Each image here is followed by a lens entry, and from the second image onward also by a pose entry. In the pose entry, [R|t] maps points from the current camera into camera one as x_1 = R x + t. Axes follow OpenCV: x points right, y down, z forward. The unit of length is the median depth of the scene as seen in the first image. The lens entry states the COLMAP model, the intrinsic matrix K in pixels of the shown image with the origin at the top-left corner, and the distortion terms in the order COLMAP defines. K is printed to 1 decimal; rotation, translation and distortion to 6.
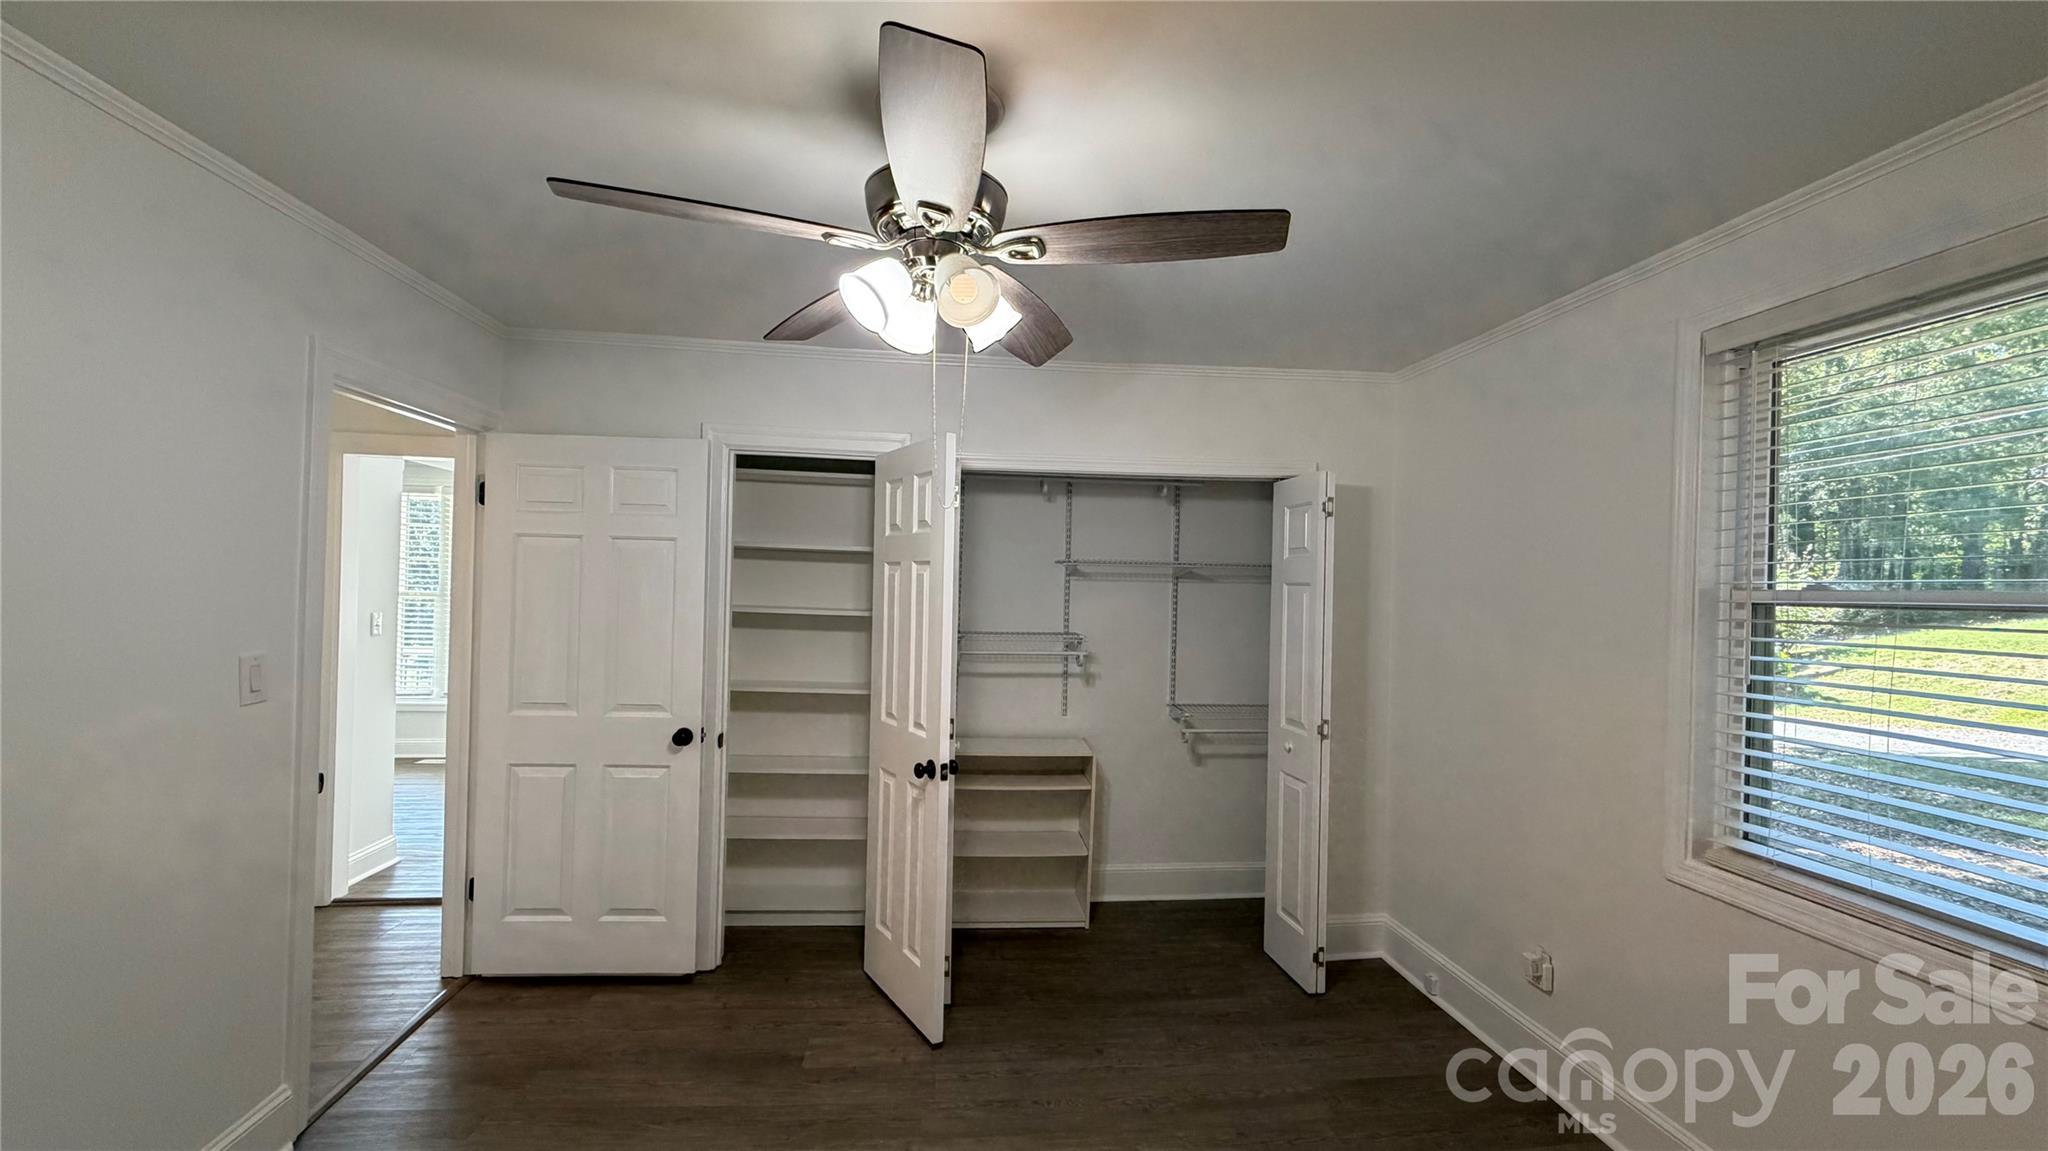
lens RADIAL K [[807.3, 0, 1017.7], [0, 807.3, 586.5], [0, 0, 1]] dist [-0.000173, 0.000008]
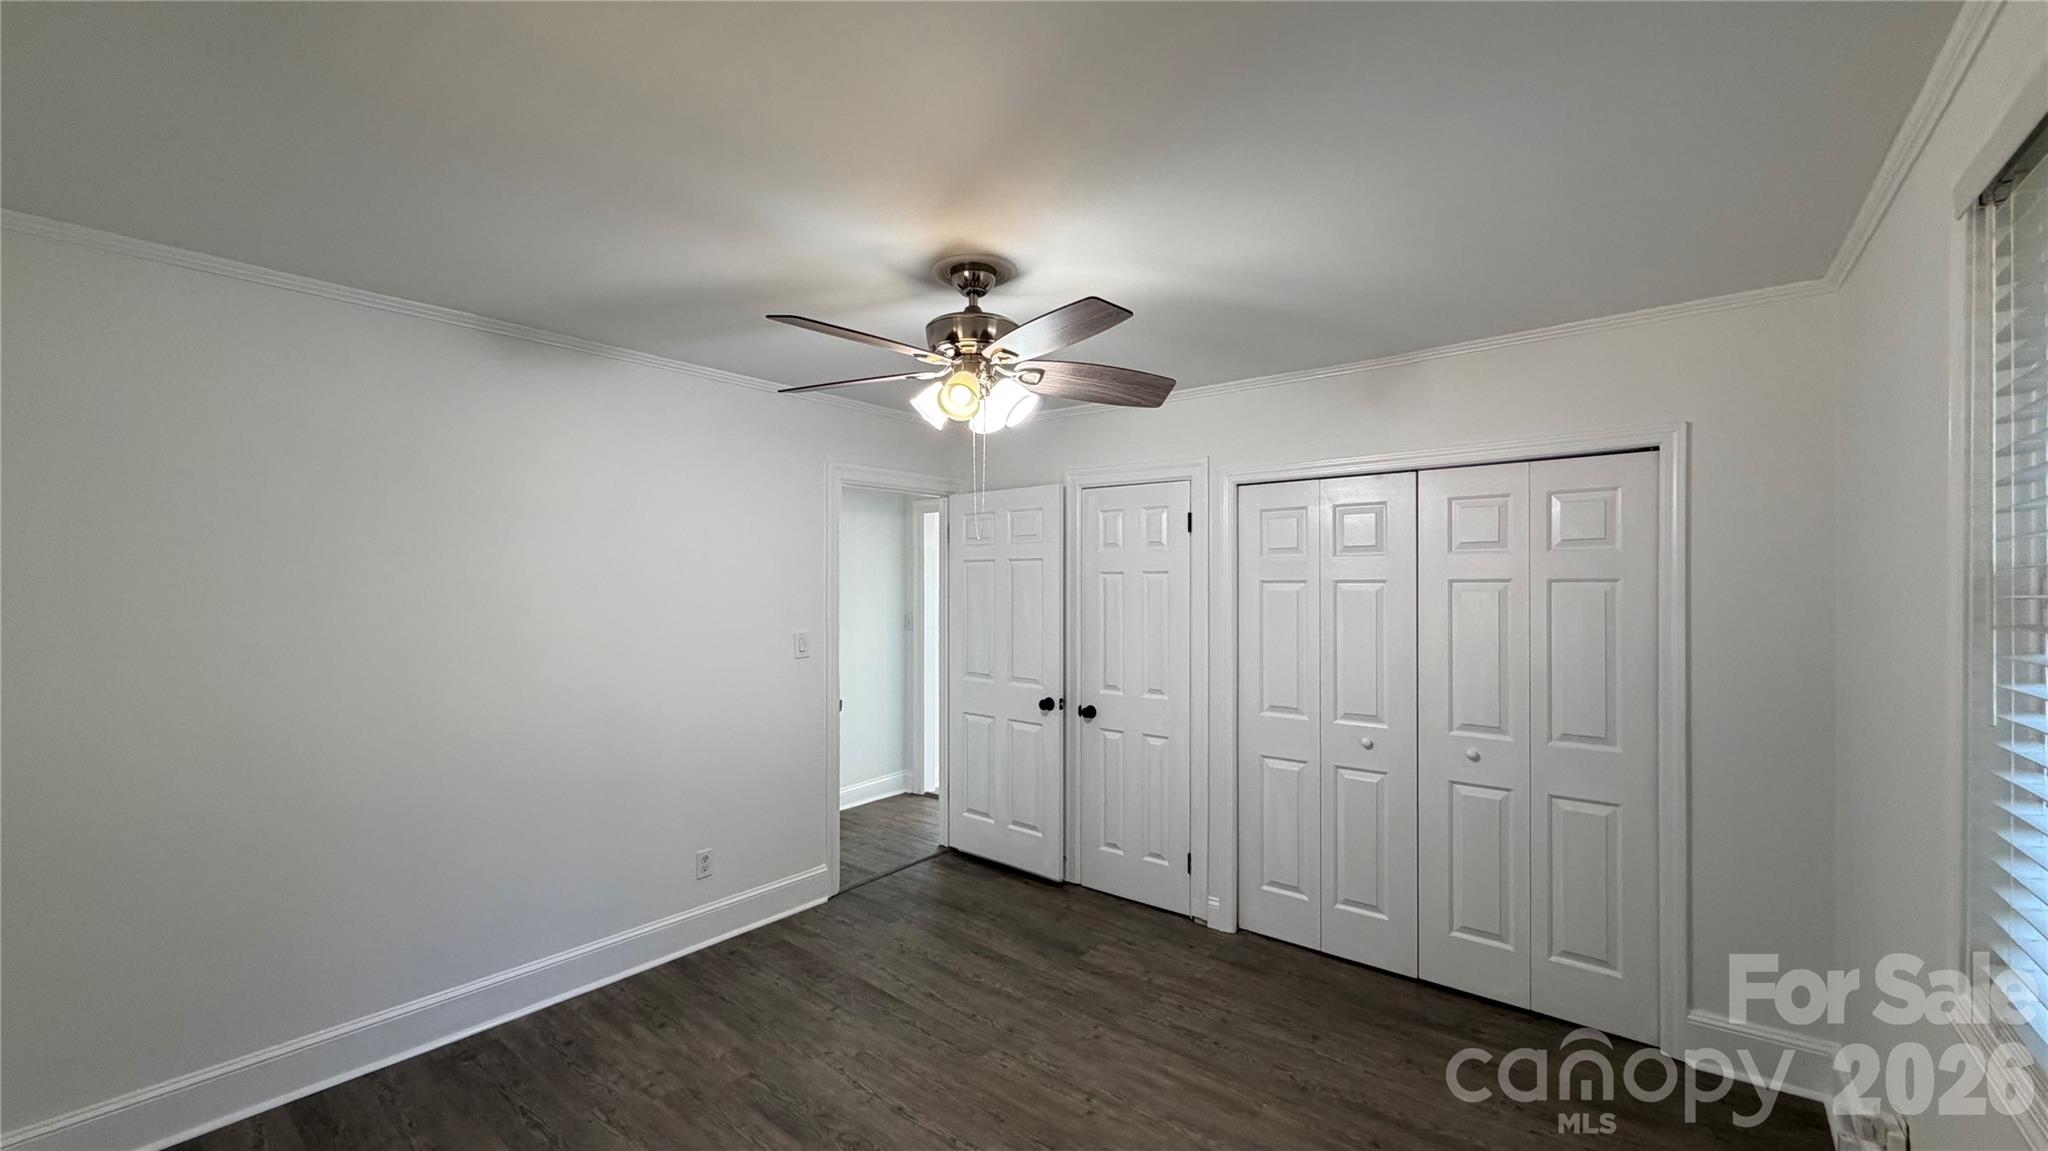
lens RADIAL K [[807.3, 0, 1016.8], [0, 807.3, 593.7], [0, 0, 1]] dist [-0.000173, 0.000008]
pose [[0.707168, -0.013138, -0.706924, 0.523769], [0.013887, 0.999893, -0.004691, 0.005830], [0.706910, -0.006500, 0.707274, 0.000934]]
